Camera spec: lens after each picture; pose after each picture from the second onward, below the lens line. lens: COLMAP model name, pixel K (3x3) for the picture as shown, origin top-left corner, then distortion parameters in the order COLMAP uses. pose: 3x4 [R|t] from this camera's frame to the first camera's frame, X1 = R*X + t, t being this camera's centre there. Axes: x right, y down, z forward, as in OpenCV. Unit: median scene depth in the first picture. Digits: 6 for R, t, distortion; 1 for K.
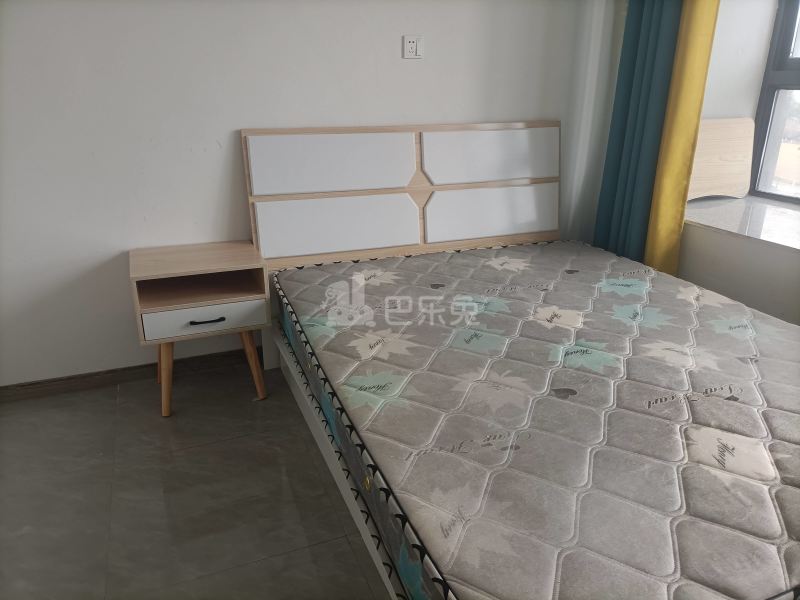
lens RADIAL K [[593.4, 0, 401.1], [0, 593.4, 301.7], [0, 0, 1]] dist [0.055760, -0.060140]
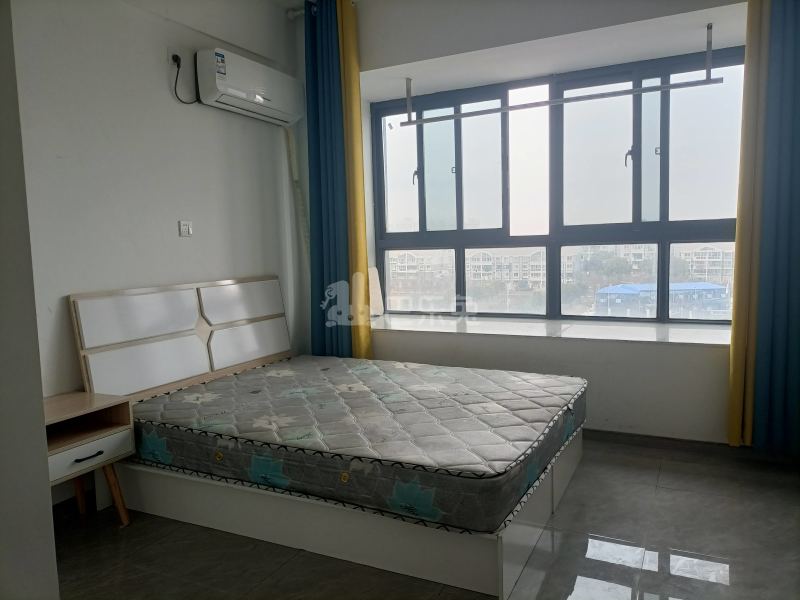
lens RADIAL K [[593.4, 0, 400.8], [0, 593.4, 301.3], [0, 0, 1]] dist [0.055760, -0.060140]
pose [[0.750001, -0.091494, 0.655079, -0.537300], [0.261823, 0.950558, -0.166999, 0.086651], [-0.607411, 0.296765, 0.736874, -0.250357]]
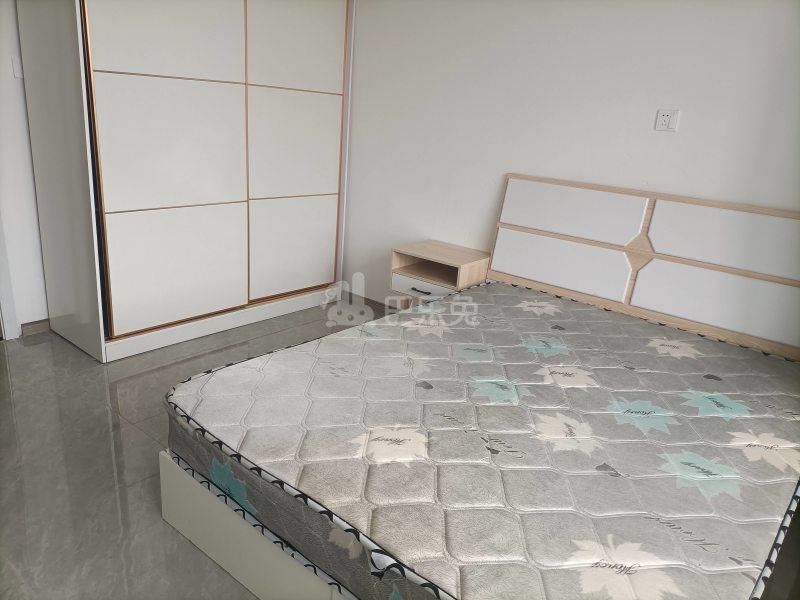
lens RADIAL K [[593.4, 0, 395.5], [0, 593.4, 297.7], [0, 0, 1]] dist [0.055760, -0.060140]
pose [[0.472097, 0.297444, -0.829850, 0.787587], [-0.369626, 0.921402, 0.119981, -0.094942], [0.800313, 0.250092, 0.544934, 0.133394]]
